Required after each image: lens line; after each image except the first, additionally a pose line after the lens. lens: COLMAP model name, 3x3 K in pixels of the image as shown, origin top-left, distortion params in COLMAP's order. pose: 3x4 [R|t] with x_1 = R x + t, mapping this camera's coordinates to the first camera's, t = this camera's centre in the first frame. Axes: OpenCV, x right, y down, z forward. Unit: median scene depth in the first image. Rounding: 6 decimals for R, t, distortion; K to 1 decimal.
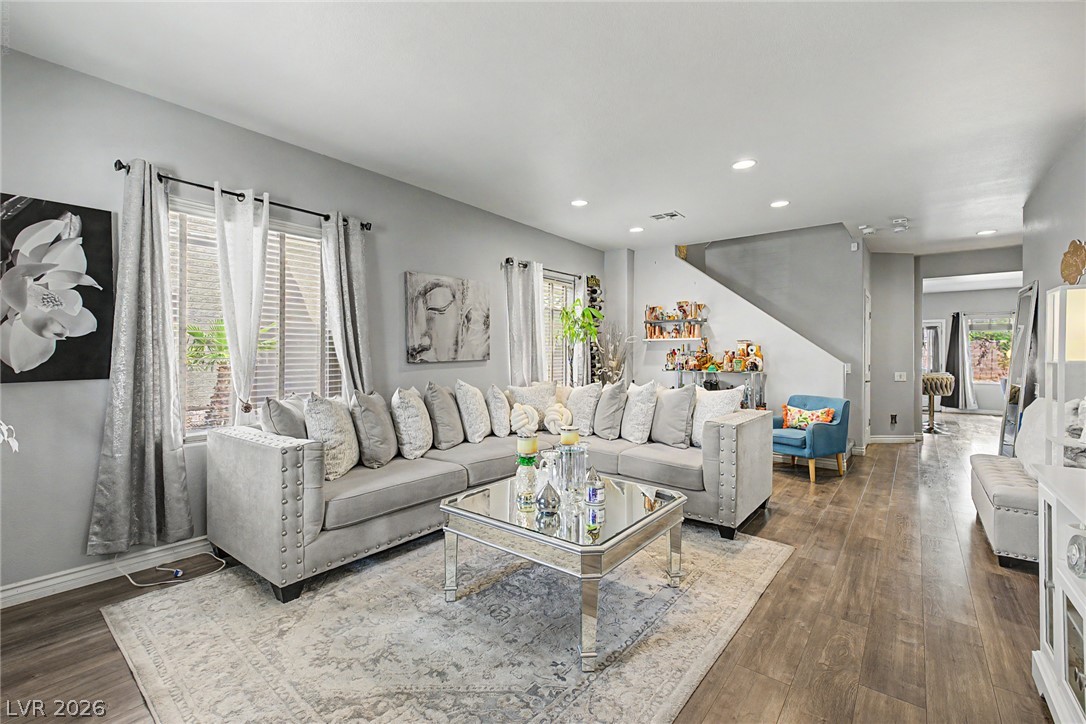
lens RADIAL K [[463.4, 0, 536.0], [0, 463.4, 358.4], [0, 0, 1]] dist [0.012493, -0.002930]
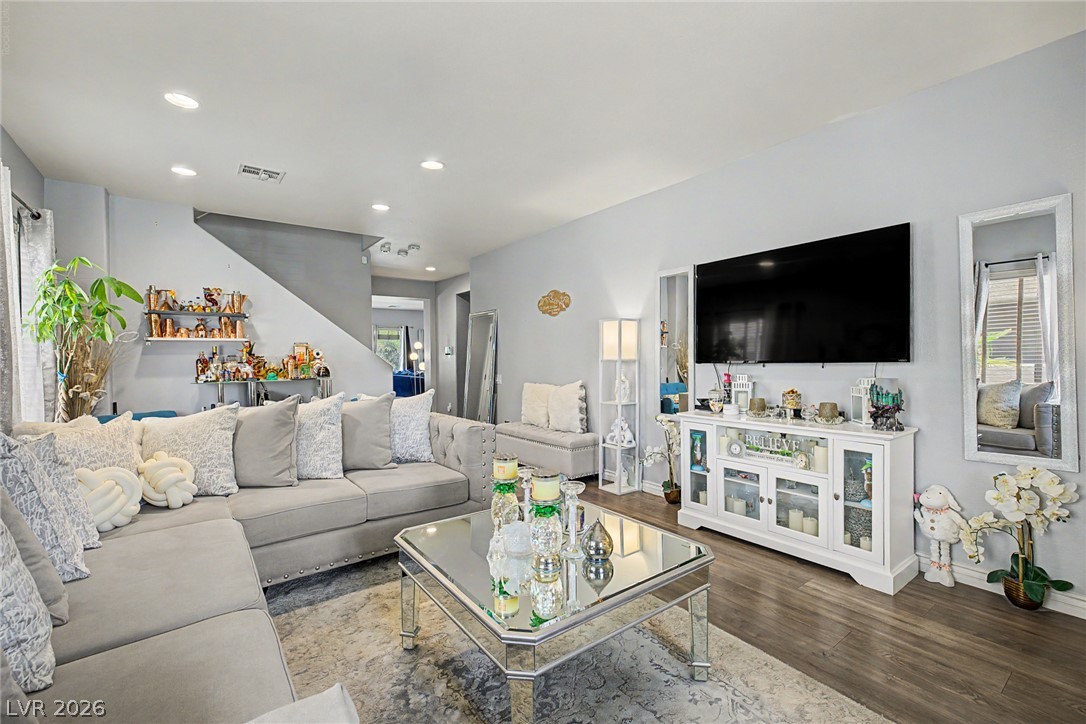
lens RADIAL K [[463.4, 0, 540.5], [0, 463.4, 361.0], [0, 0, 1]] dist [0.012493, -0.002930]
pose [[0.249836, -0.017178, 0.968136, -0.377034], [0.020389, 0.999714, 0.012477, -0.008146], [-0.968074, 0.016622, 0.250115, 0.437337]]
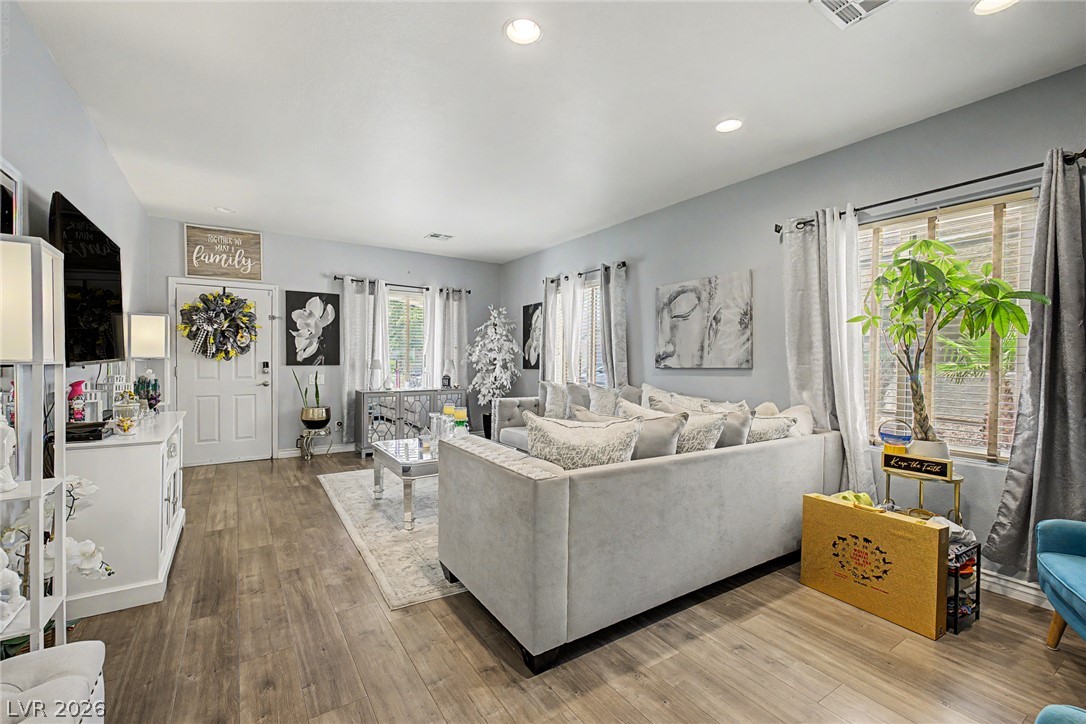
lens RADIAL K [[463.4, 0, 540.4], [0, 463.4, 367.2], [0, 0, 1]] dist [0.012493, -0.002930]
pose [[-0.302842, 0.009214, -0.952996, 0.813745], [-0.020986, 0.999646, 0.016334, -0.004623], [0.952810, 0.024946, -0.302541, 0.981782]]
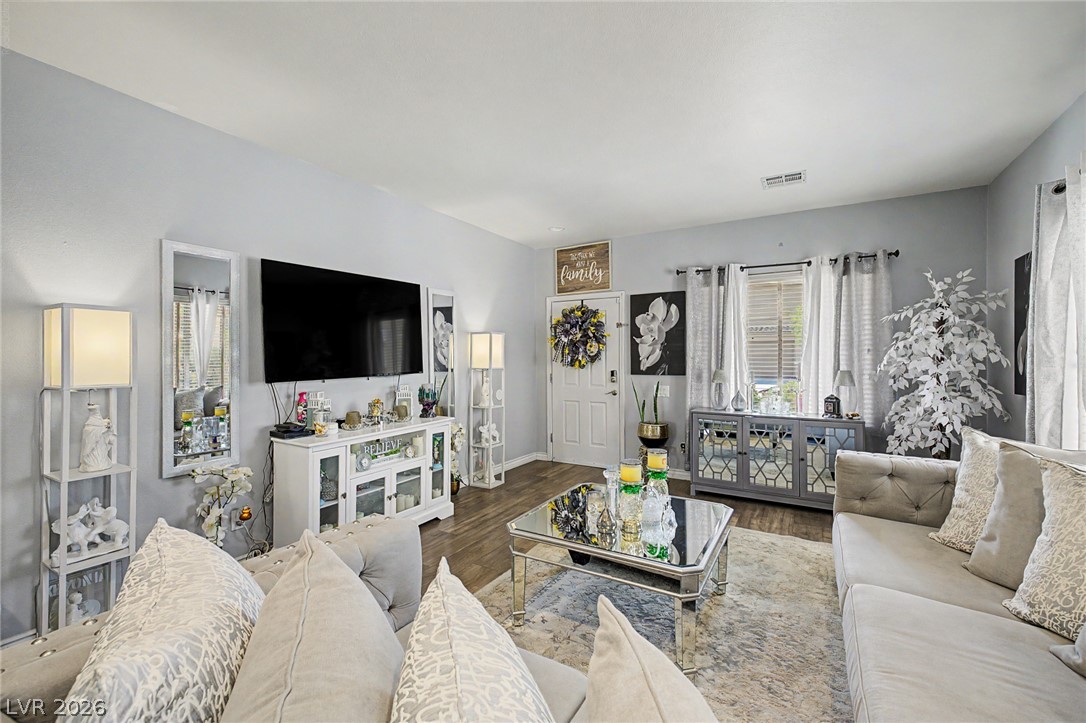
lens RADIAL K [[463.4, 0, 525.4], [0, 463.4, 352.9], [0, 0, 1]] dist [0.012493, -0.002930]
pose [[-0.991942, -0.003830, -0.126635, 0.224669], [-0.004740, 0.999965, 0.006886, -0.037424], [0.126604, 0.007431, -0.991925, 1.082821]]
